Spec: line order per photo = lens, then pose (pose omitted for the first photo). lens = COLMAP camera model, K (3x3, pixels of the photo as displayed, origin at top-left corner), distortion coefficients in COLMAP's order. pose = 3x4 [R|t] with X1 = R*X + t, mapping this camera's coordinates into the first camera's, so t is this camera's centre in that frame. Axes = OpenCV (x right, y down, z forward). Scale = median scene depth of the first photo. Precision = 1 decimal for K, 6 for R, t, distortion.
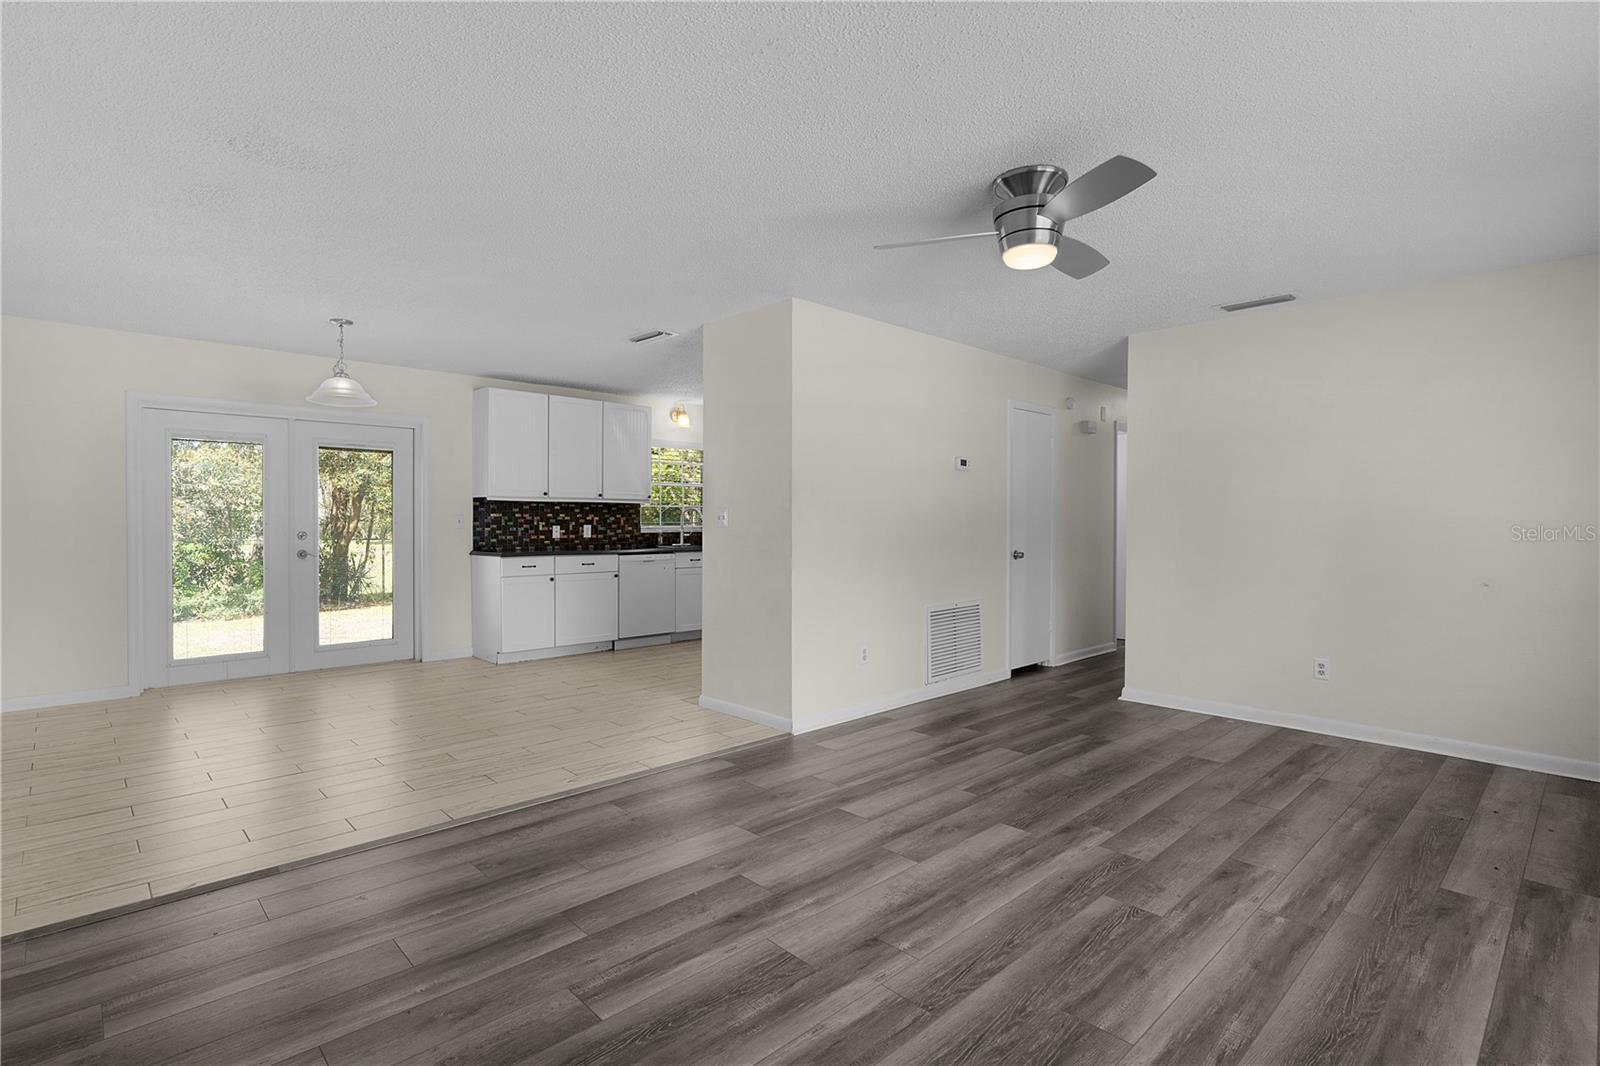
lens RADIAL K [[766.3, 0, 777.6], [0, 766.3, 516.7], [0, 0, 1]] dist [0.000149, 0.001365]
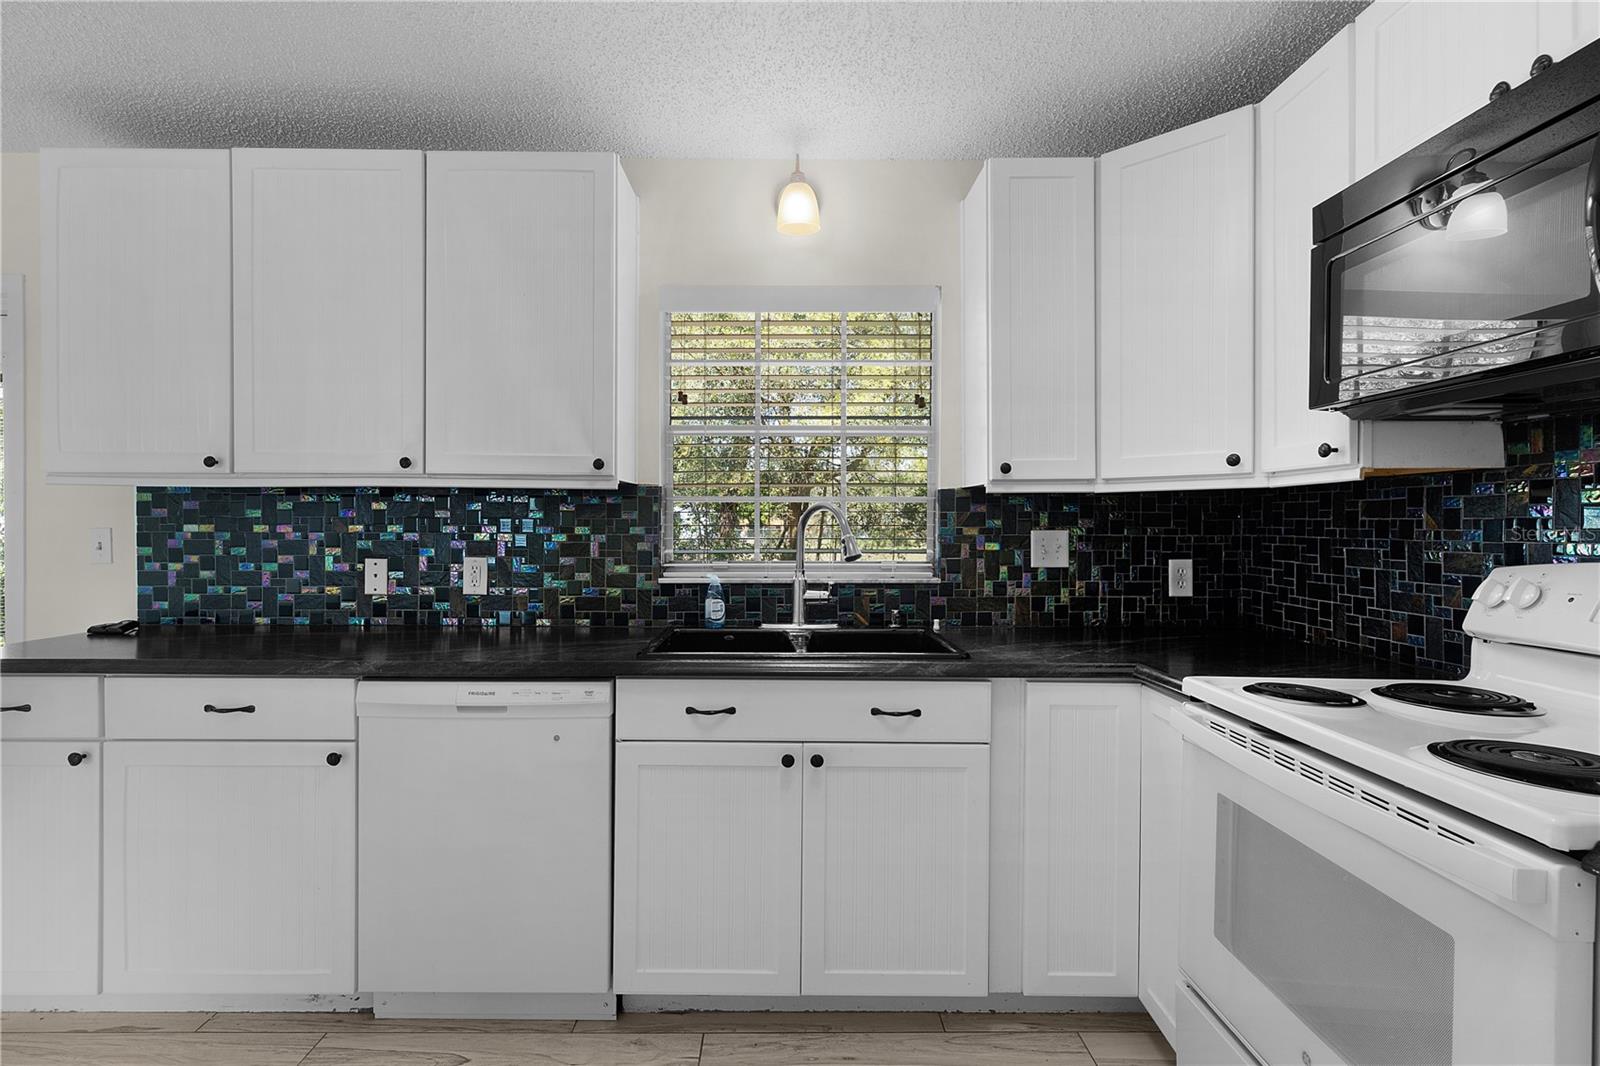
lens RADIAL K [[632.3, 0, 804.5], [0, 632.3, 529.8], [0, 0, 1]] dist [-0.001342, -0.000036]
pose [[0.735337, -0.004911, -0.677684, 0.094488], [0.000710, 0.999979, -0.006476, 0.001593], [0.677701, 0.004281, 0.735325, 1.862608]]
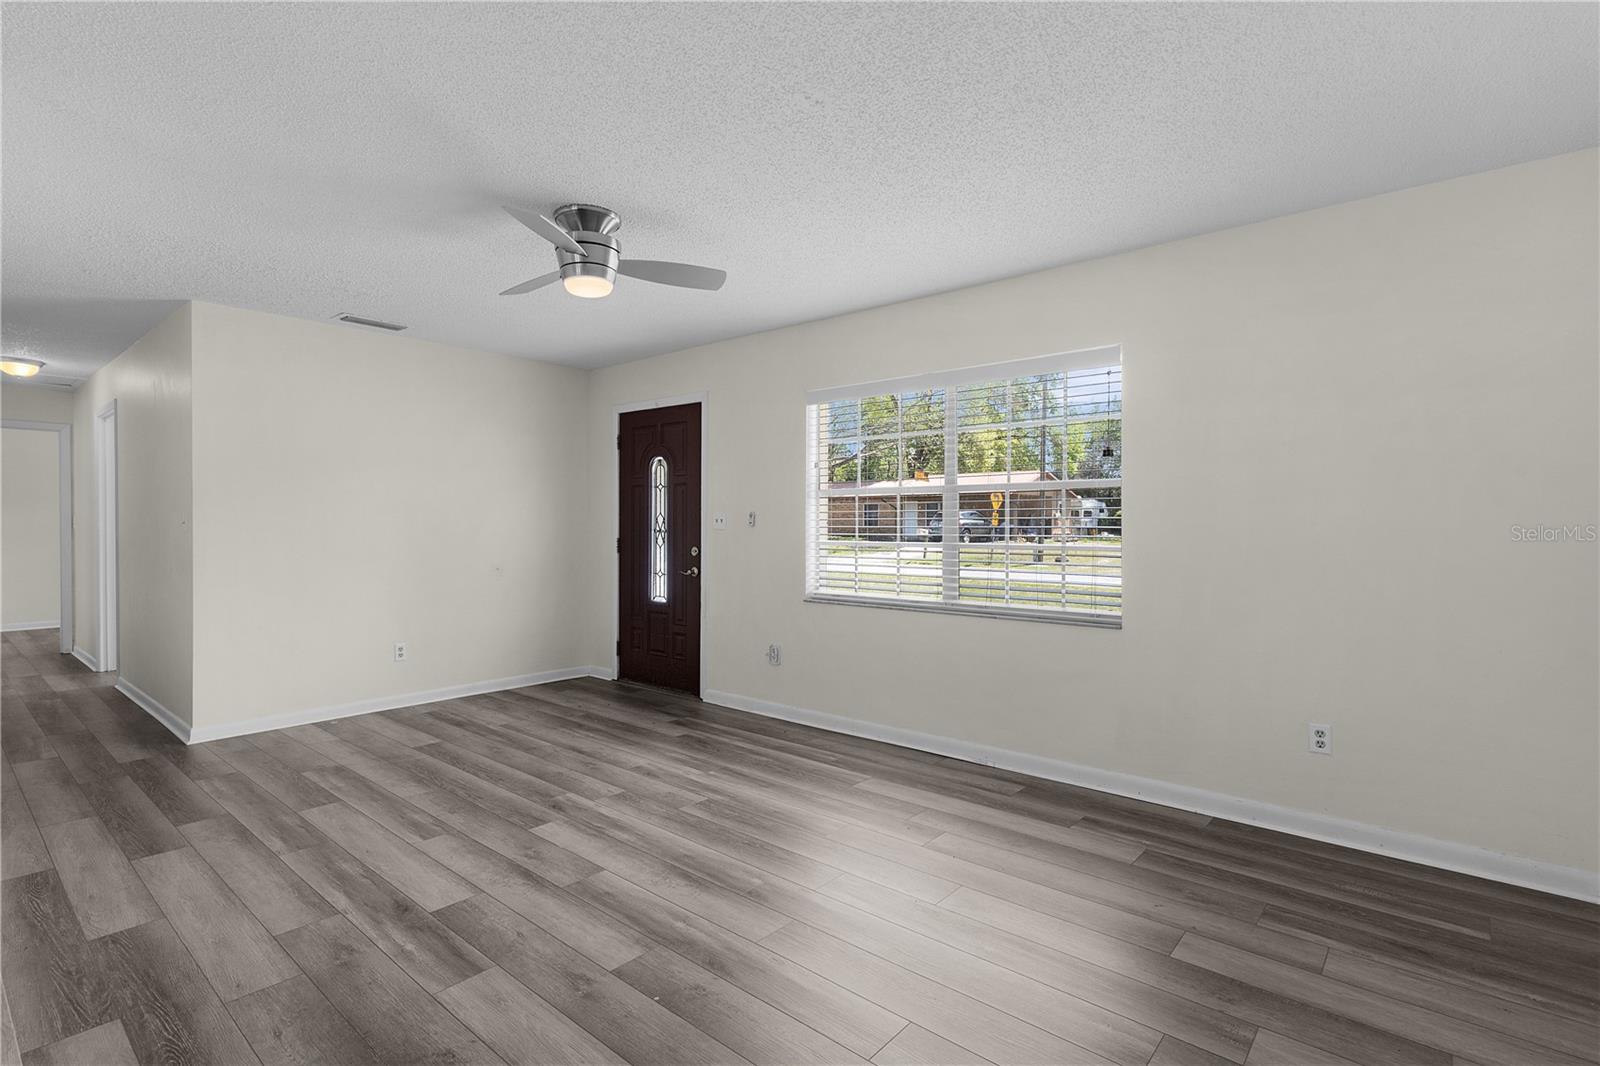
lens RADIAL K [[766.3, 0, 788.8], [0, 766.3, 536.3], [0, 0, 1]] dist [0.000149, 0.001365]
pose [[-0.112391, -0.016486, 0.993527, -0.614690], [-0.008510, 0.999842, 0.015628, -0.002577], [-0.993628, -0.006699, -0.112514, 0.646614]]
